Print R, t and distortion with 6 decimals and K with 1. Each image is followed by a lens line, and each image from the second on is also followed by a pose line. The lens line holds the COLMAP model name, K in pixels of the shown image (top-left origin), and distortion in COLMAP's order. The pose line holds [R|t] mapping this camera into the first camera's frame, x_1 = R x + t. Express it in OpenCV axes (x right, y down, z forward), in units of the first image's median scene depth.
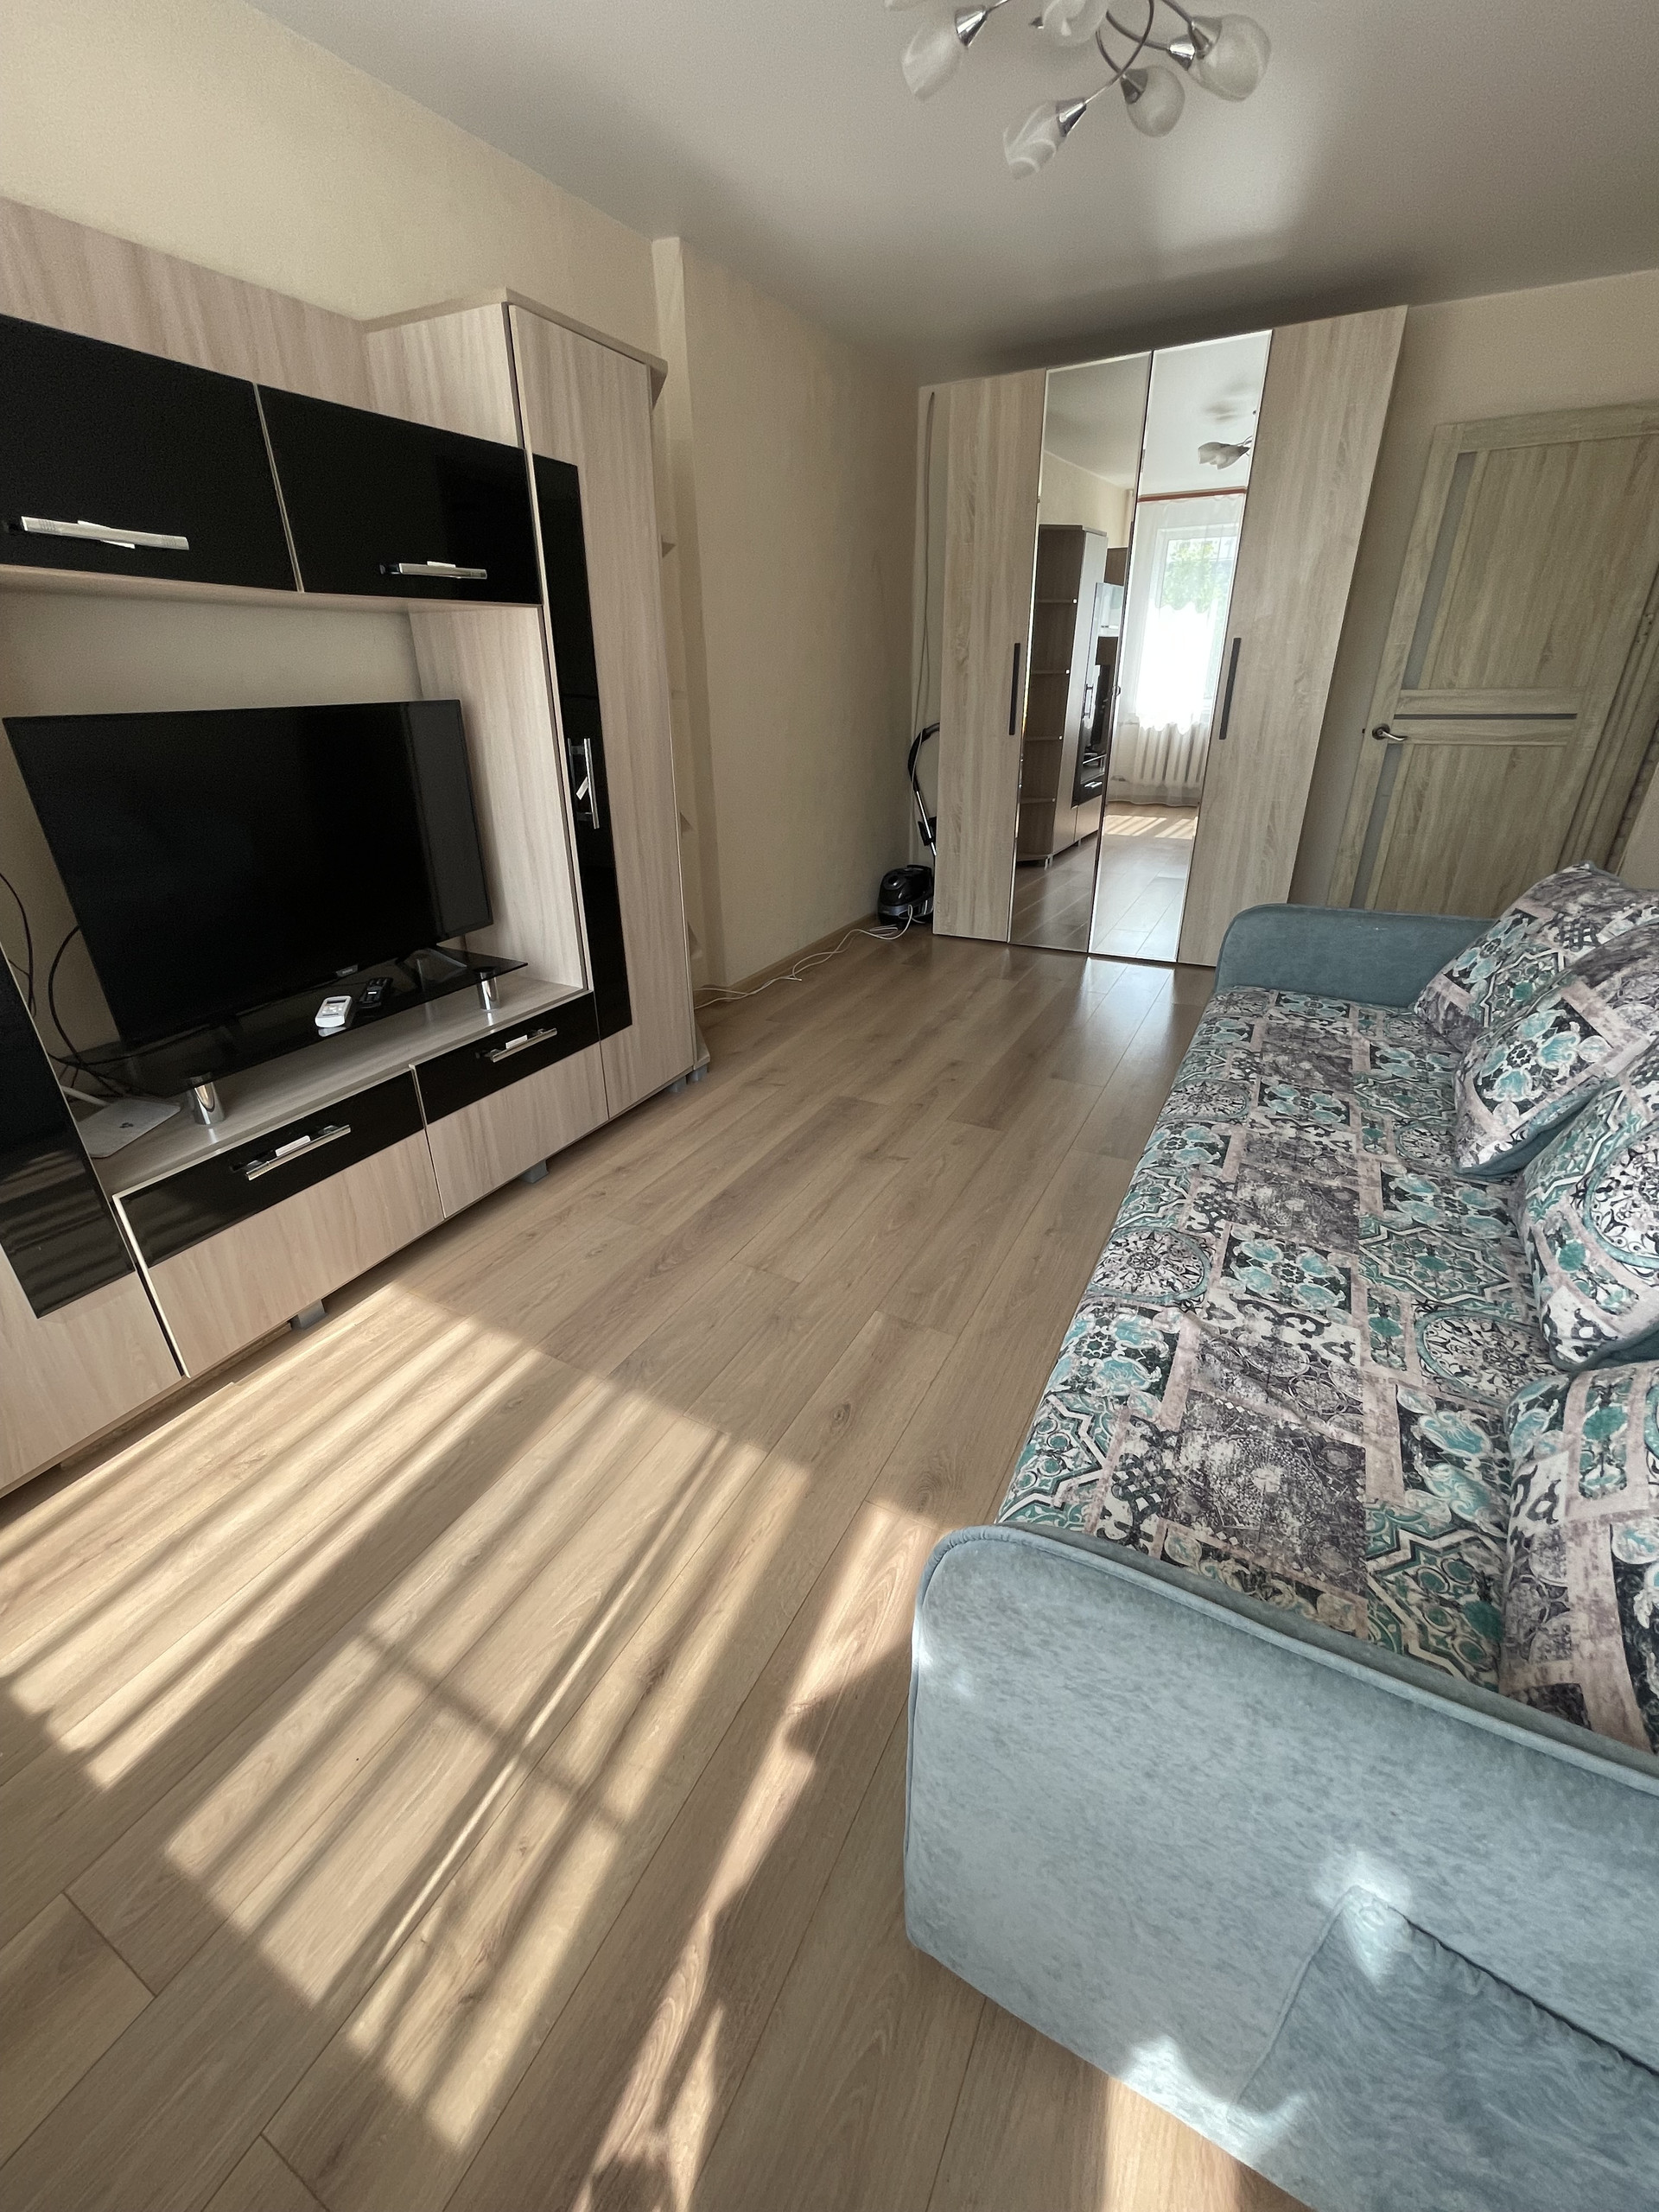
lens RADIAL K [[892.1, 0, 816.1], [0, 892.1, 1107.5], [0, 0, 1]] dist [-0.009953, 0.002429]
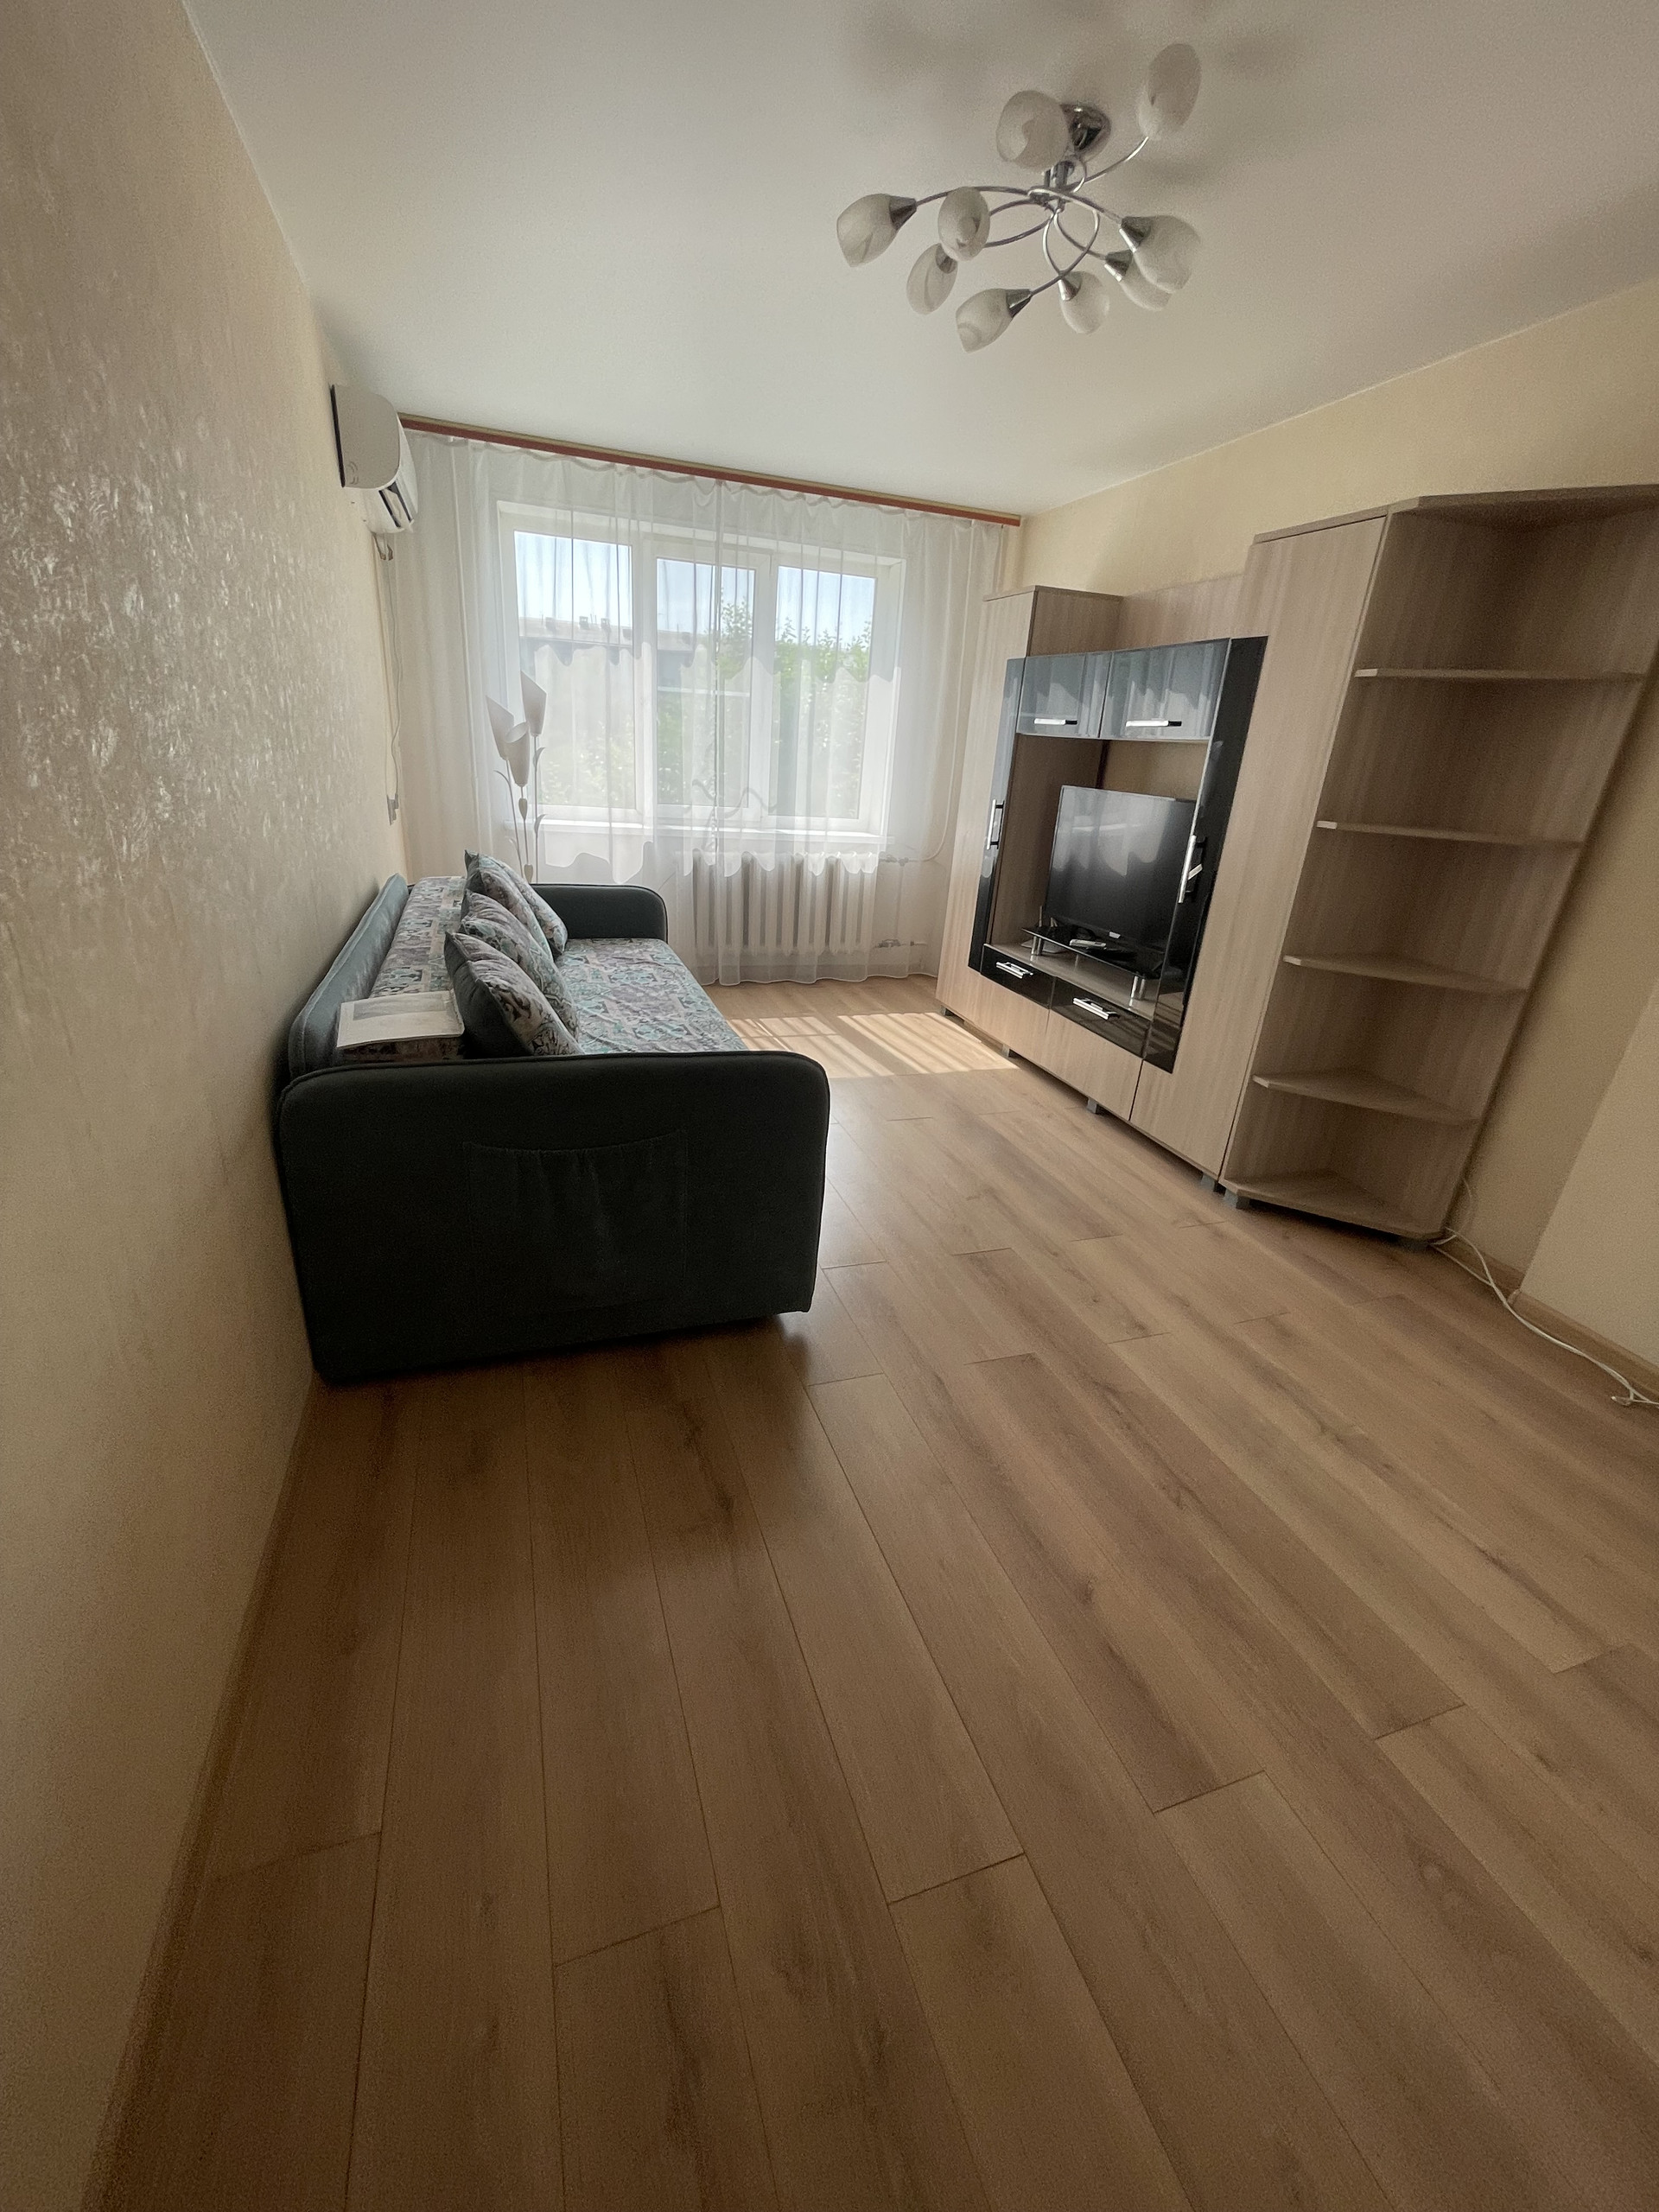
lens RADIAL K [[892.1, 0, 817.7], [0, 892.1, 1102.2], [0, 0, 1]] dist [-0.009953, 0.002429]
pose [[-0.684247, 0.243885, -0.687260, 1.414484], [-0.369954, 0.696055, 0.615338, -0.940784], [0.628443, 0.675298, -0.386048, 1.801578]]
